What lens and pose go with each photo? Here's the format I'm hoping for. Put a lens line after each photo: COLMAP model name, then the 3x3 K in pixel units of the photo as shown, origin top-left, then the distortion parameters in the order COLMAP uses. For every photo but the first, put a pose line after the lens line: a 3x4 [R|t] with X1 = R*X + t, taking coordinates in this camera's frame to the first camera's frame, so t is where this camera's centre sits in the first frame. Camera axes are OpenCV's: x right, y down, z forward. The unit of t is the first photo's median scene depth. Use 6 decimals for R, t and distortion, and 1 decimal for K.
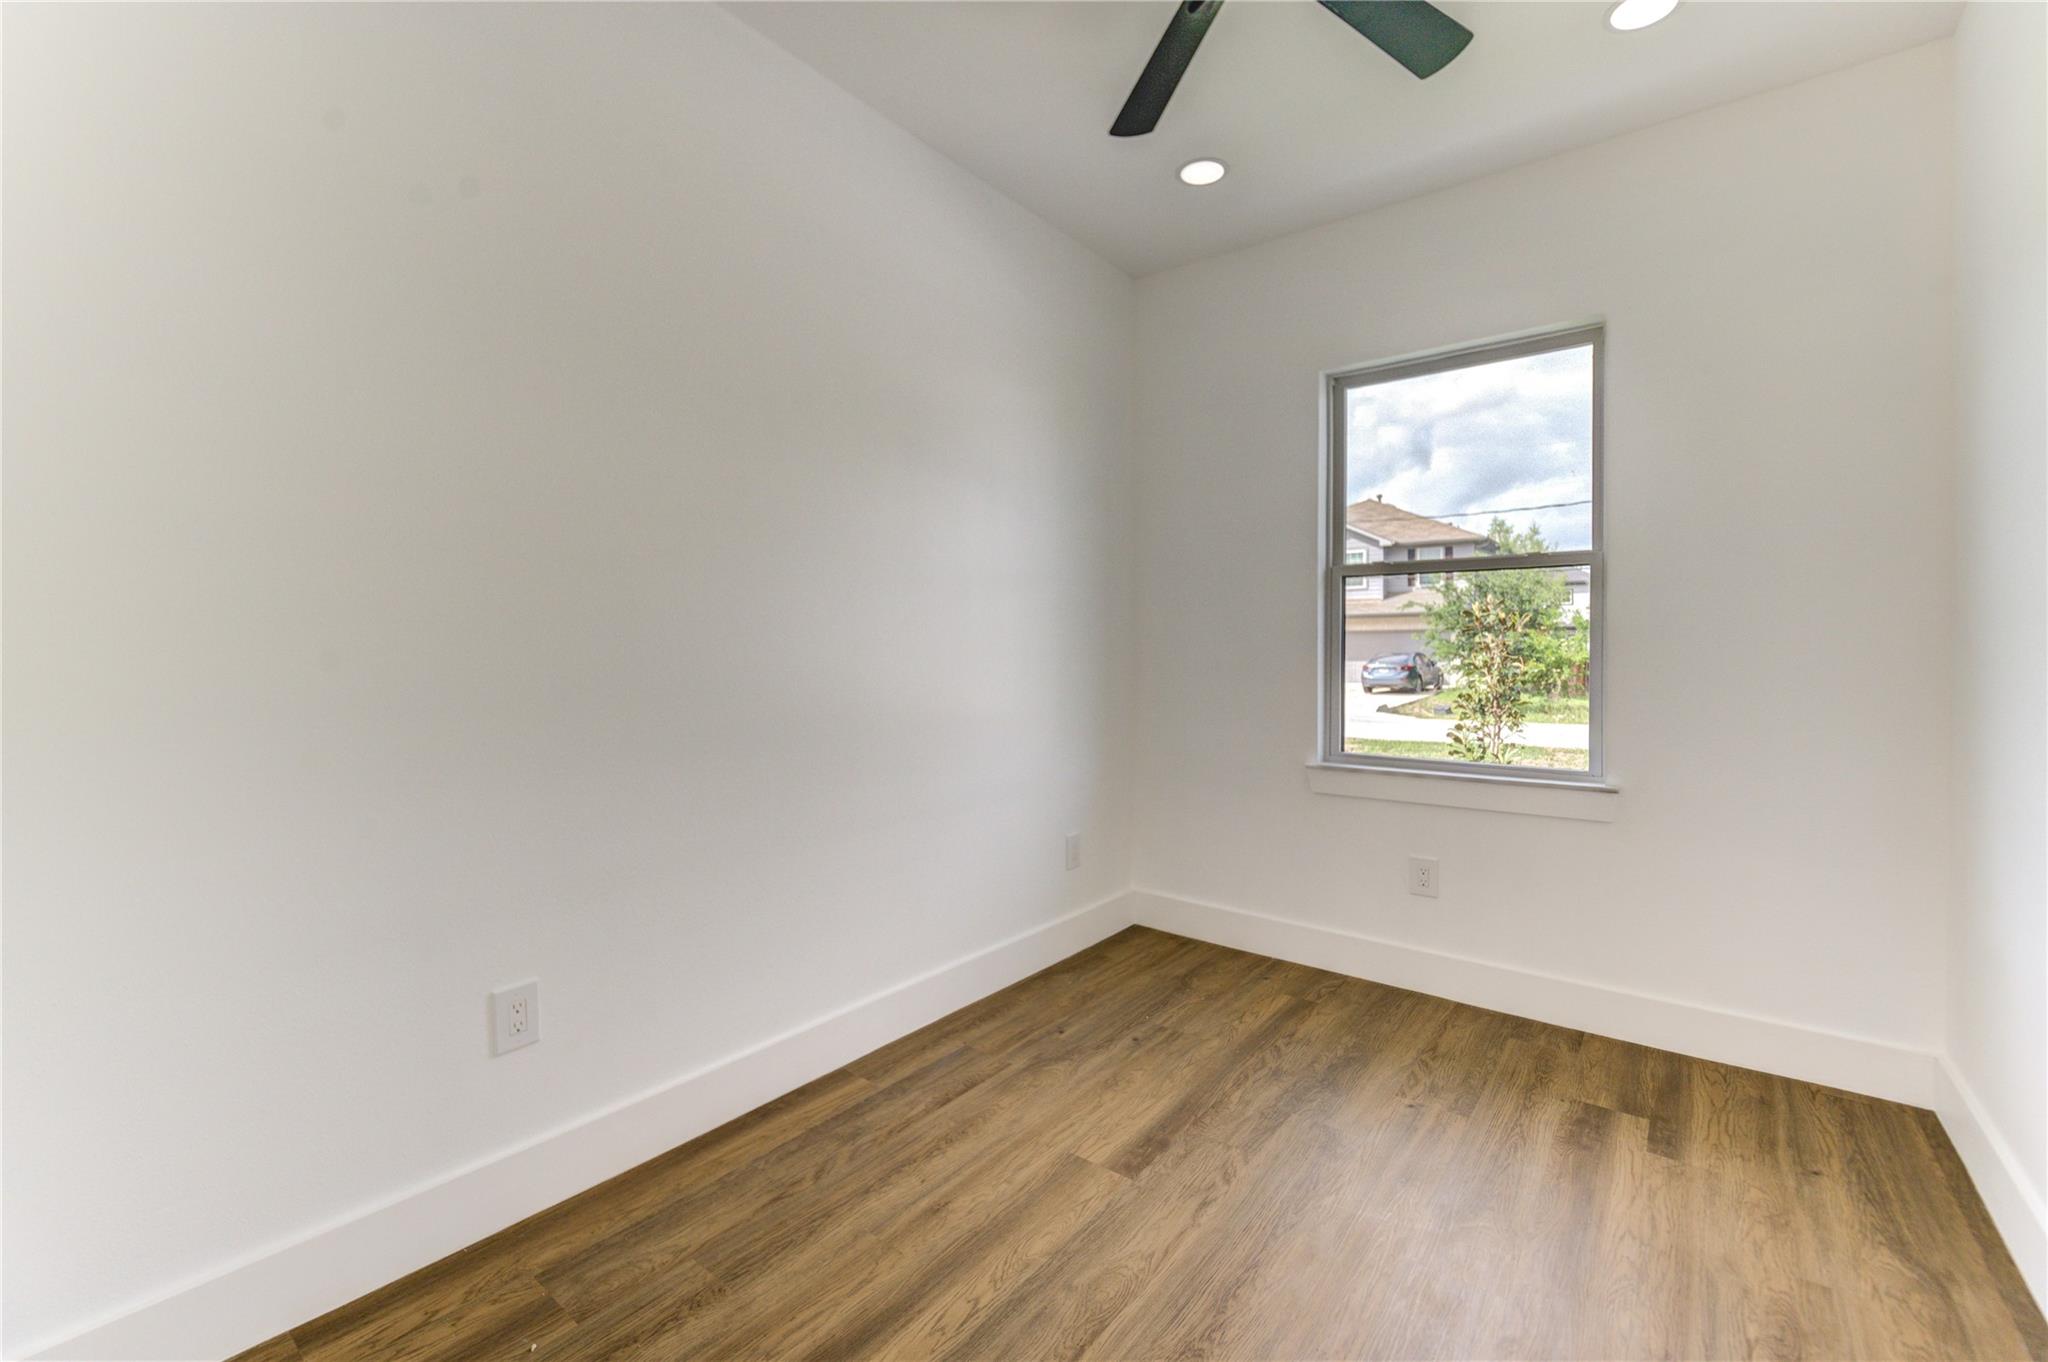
lens RADIAL K [[860.5, 0, 1010.9], [0, 860.5, 648.0], [0, 0, 1]] dist [-0.003751, -0.001015]
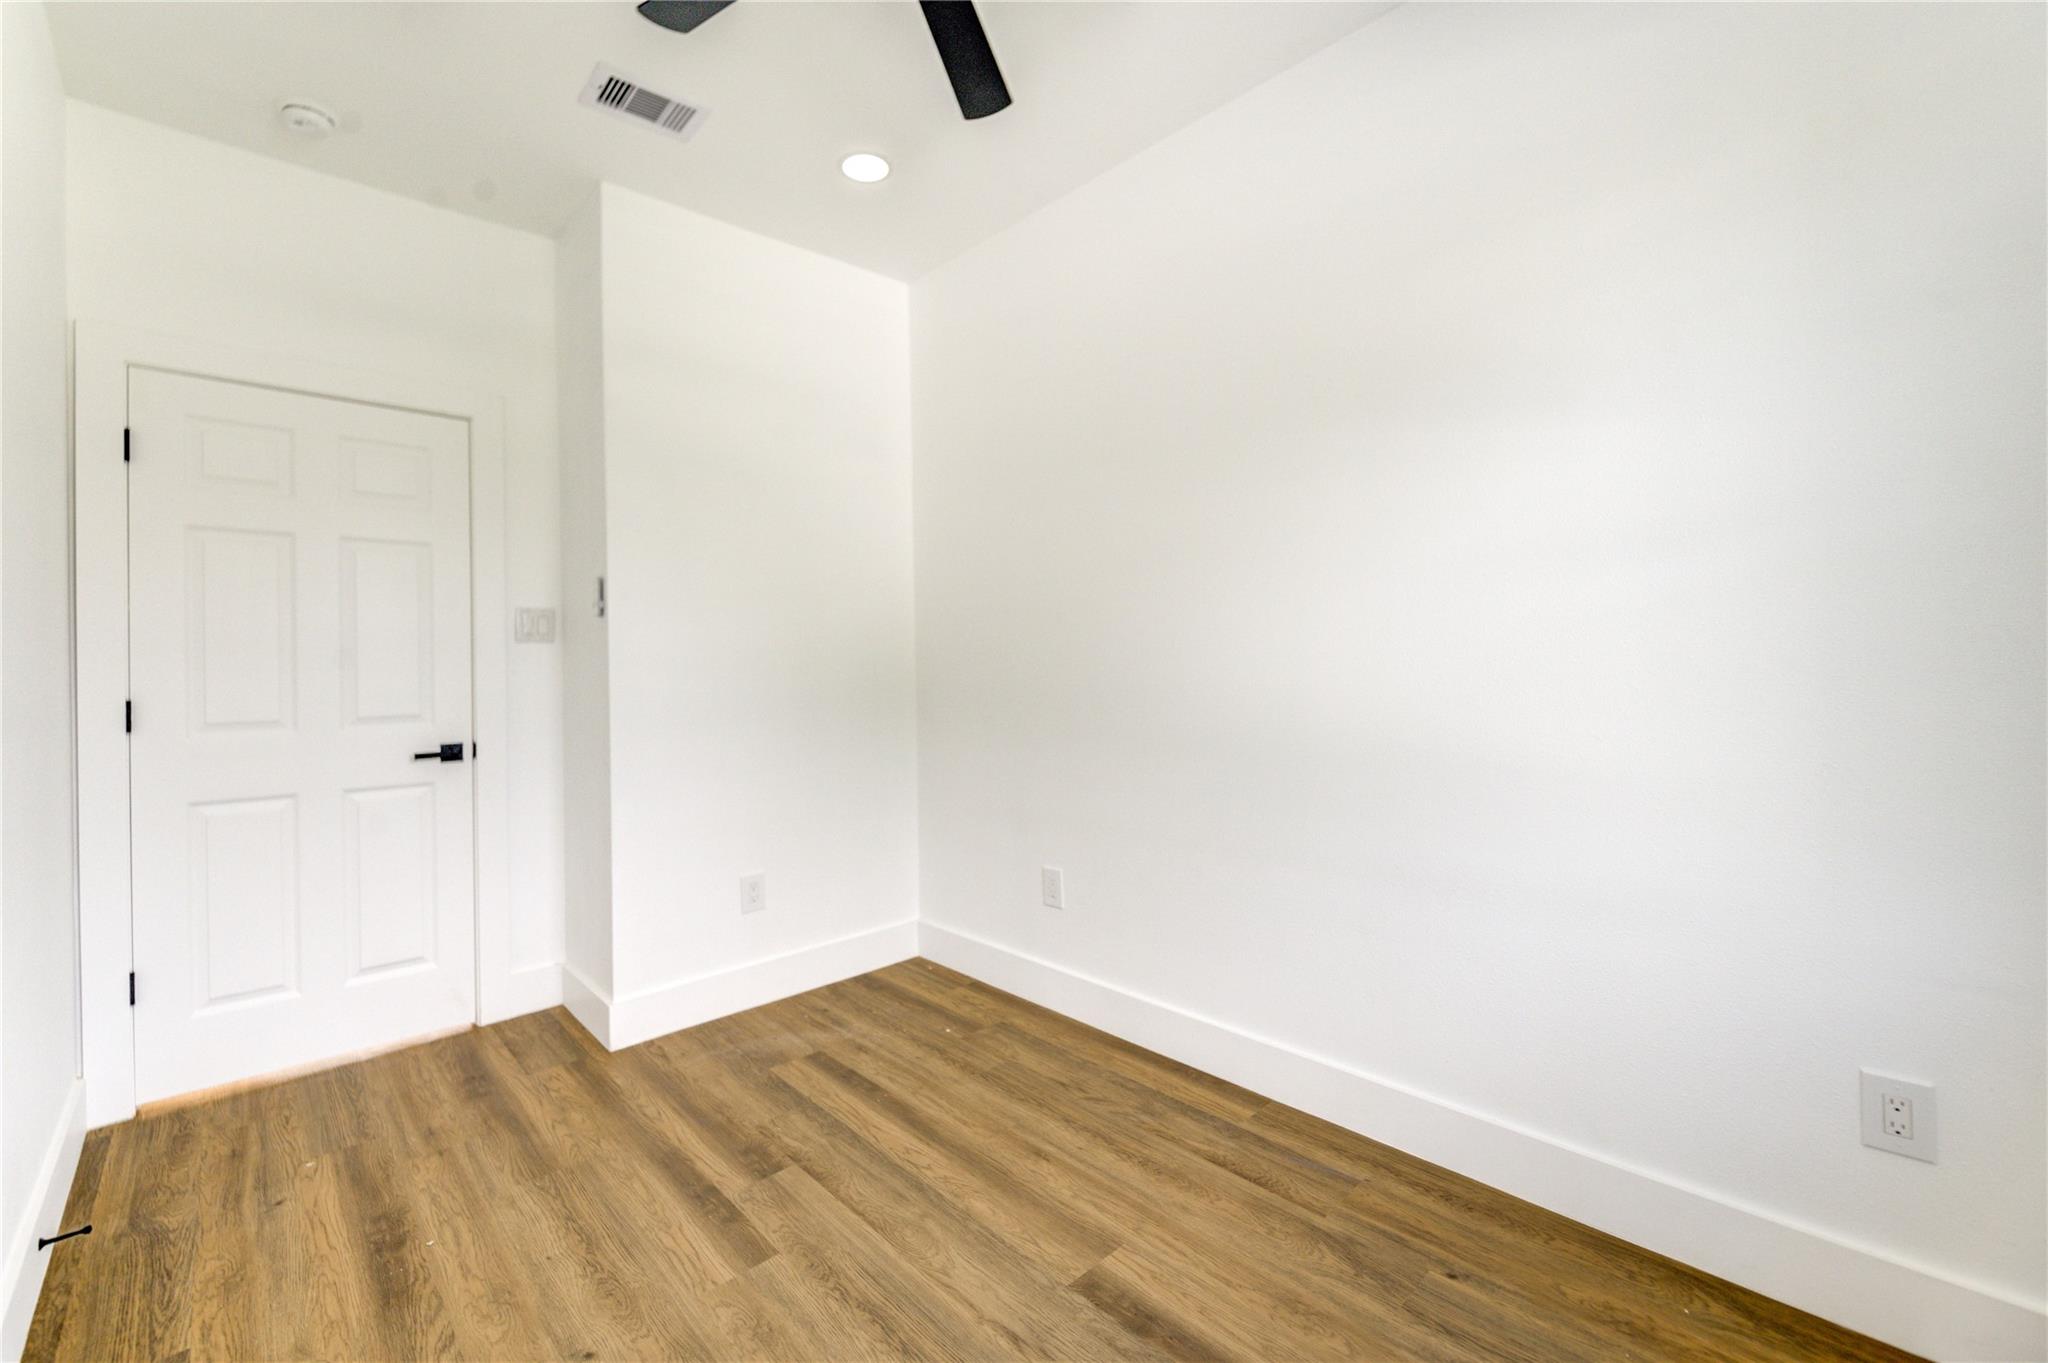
lens RADIAL K [[860.5, 0, 1010.9], [0, 860.5, 648.5], [0, 0, 1]] dist [-0.003751, -0.001015]
pose [[-0.160408, -0.019534, -0.986857, 0.976306], [0.018487, 0.999569, -0.022790, -0.002531], [0.986878, -0.021900, -0.159978, 1.053139]]
